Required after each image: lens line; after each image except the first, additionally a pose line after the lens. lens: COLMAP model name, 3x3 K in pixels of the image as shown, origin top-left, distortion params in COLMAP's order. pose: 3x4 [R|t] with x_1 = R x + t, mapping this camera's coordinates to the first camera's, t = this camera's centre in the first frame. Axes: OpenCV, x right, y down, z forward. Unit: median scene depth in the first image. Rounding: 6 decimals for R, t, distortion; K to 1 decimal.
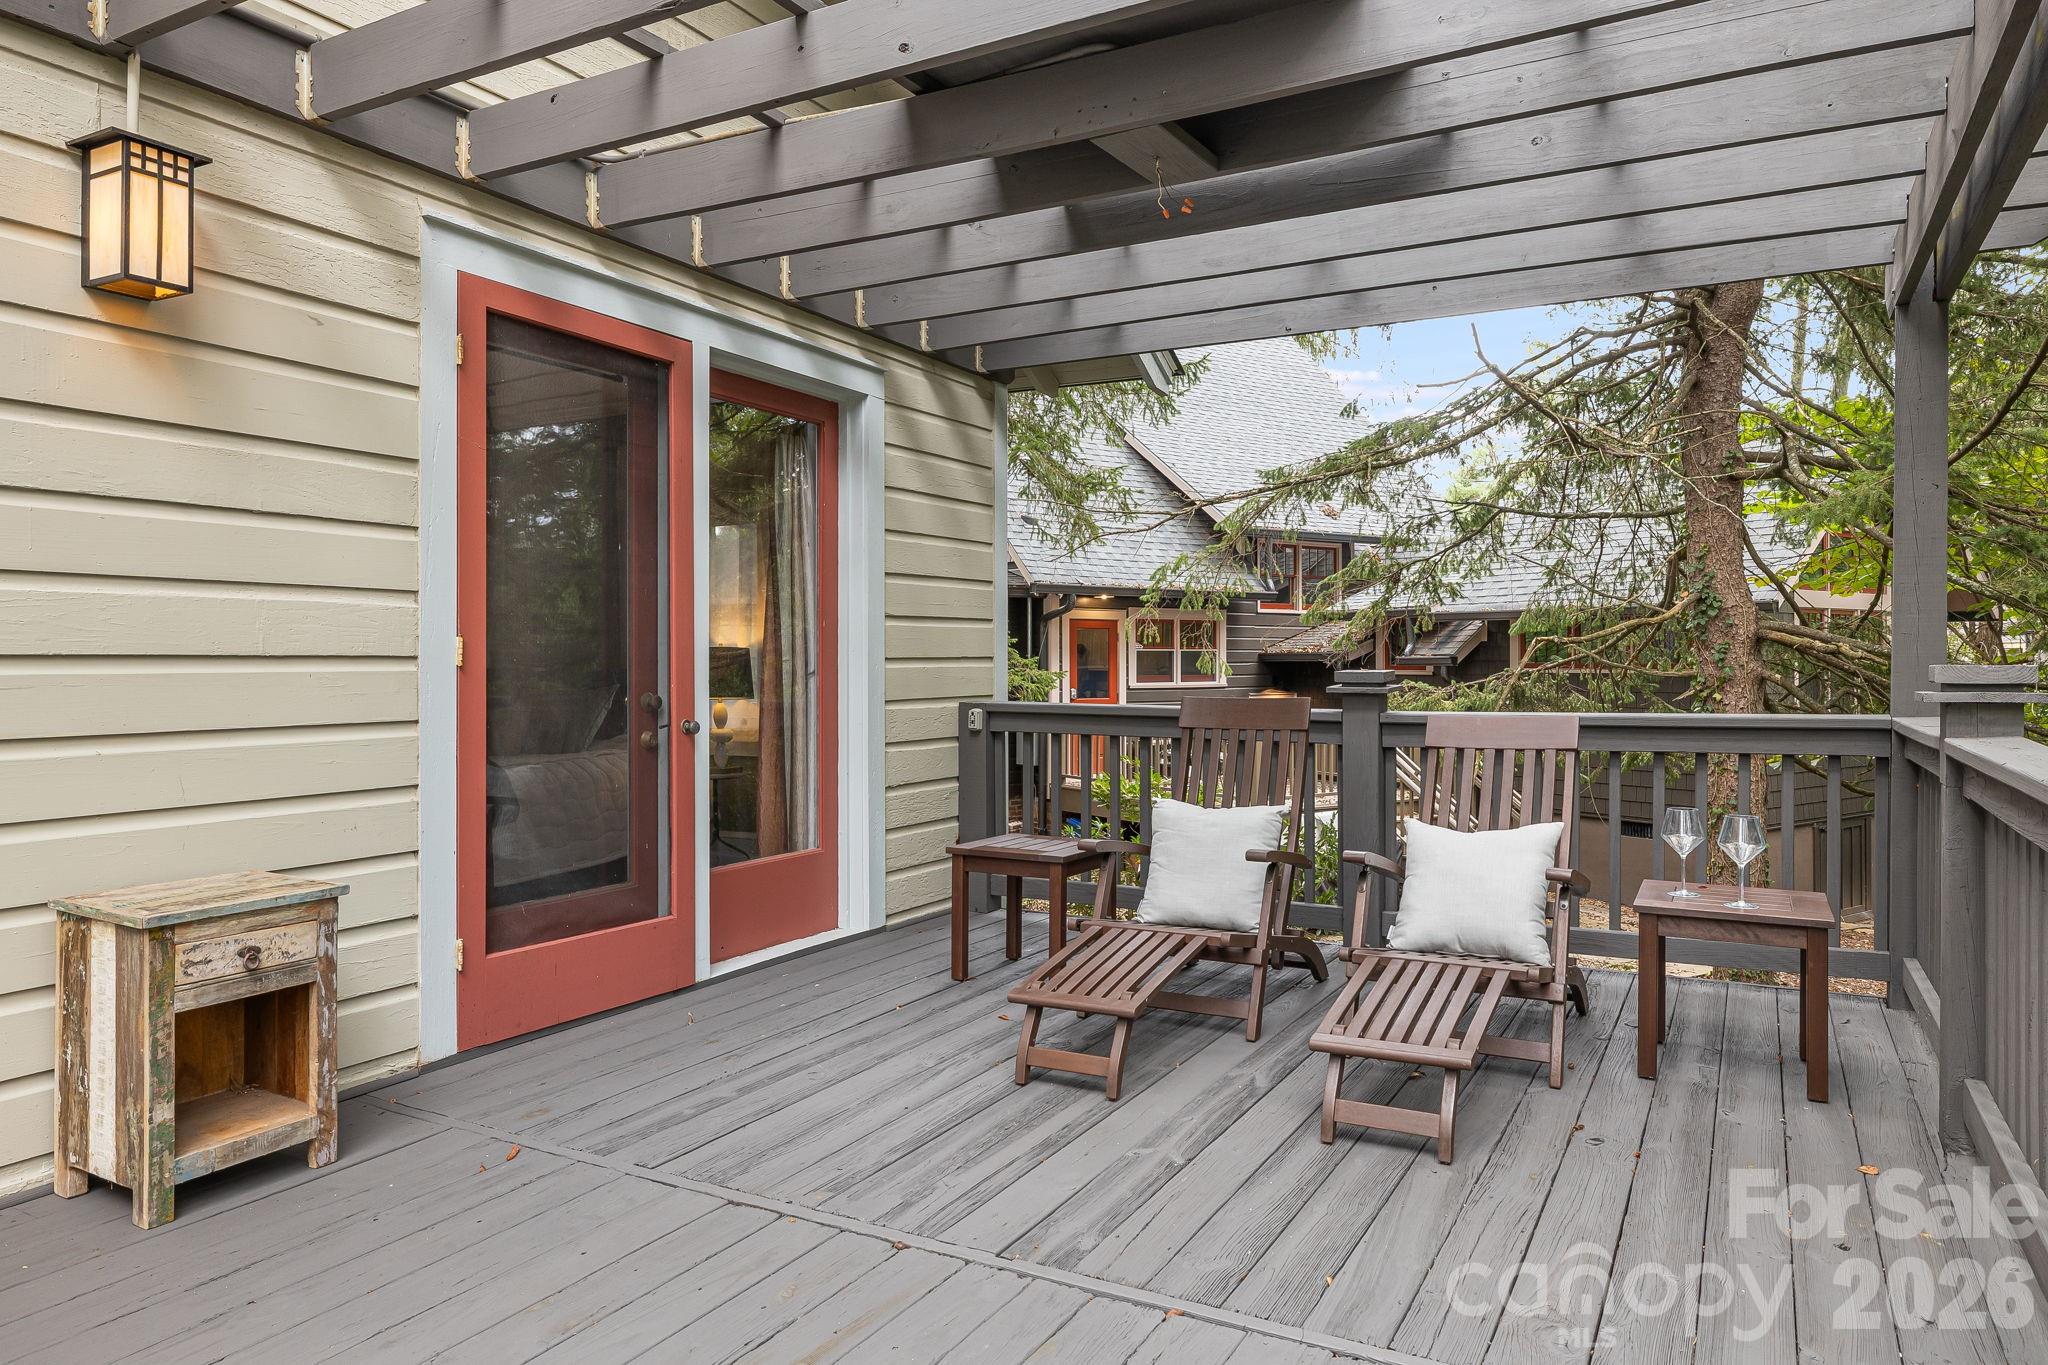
lens RADIAL K [[1323.1, 0, 1033.4], [0, 1323.1, 644.1], [0, 0, 1]] dist [-0.010076, -0.001621]
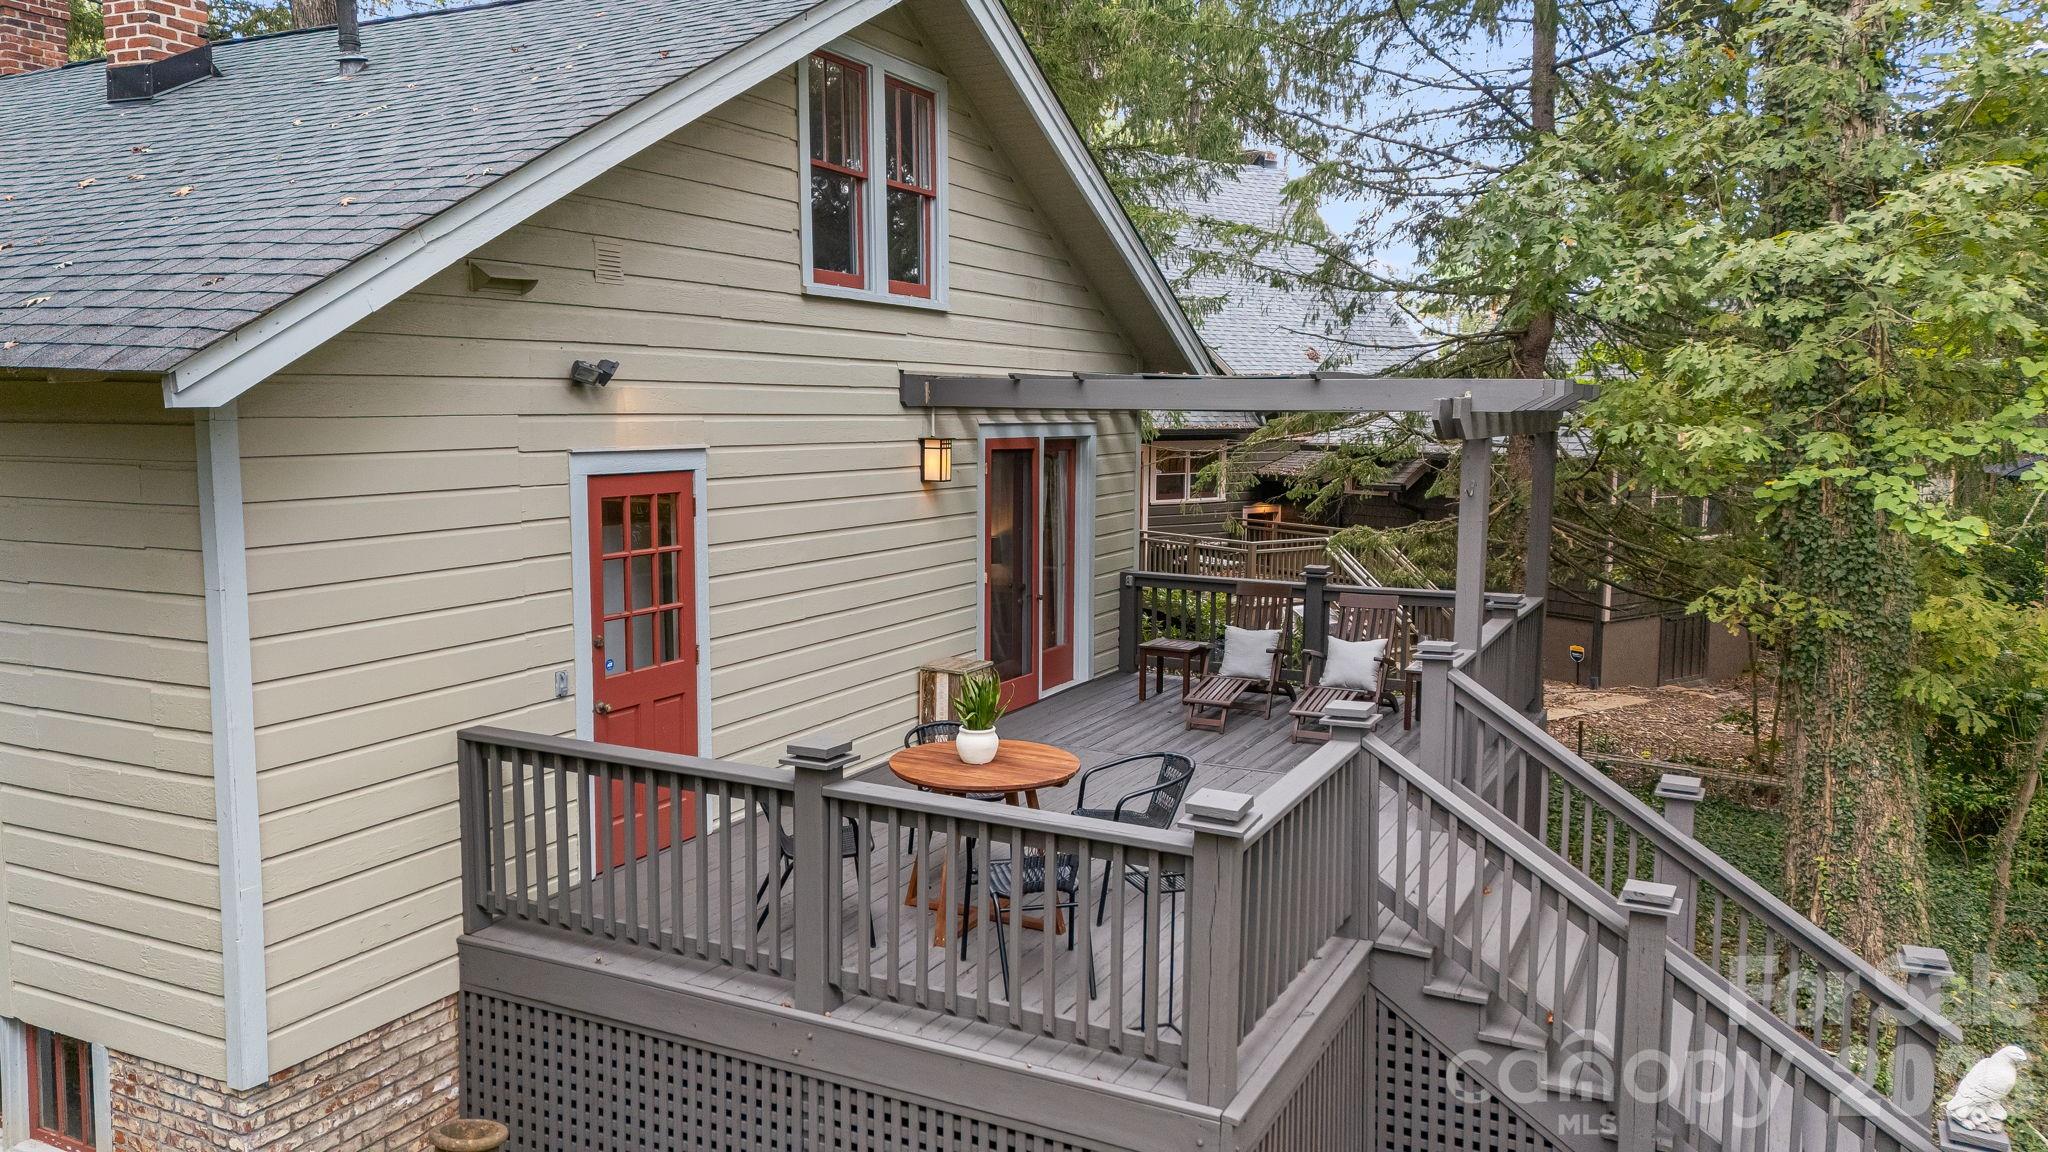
lens RADIAL K [[1475.3, 0, 1024.0], [0, 1475.3, 576.0], [0, 0, 1]] dist [0.003601, 0.000485]
pose [[0.999615, 0.003643, 0.027502, -0.371960], [-0.007103, 0.991908, 0.126756, -0.329626], [-0.026818, -0.126903, 0.991553, -1.737747]]
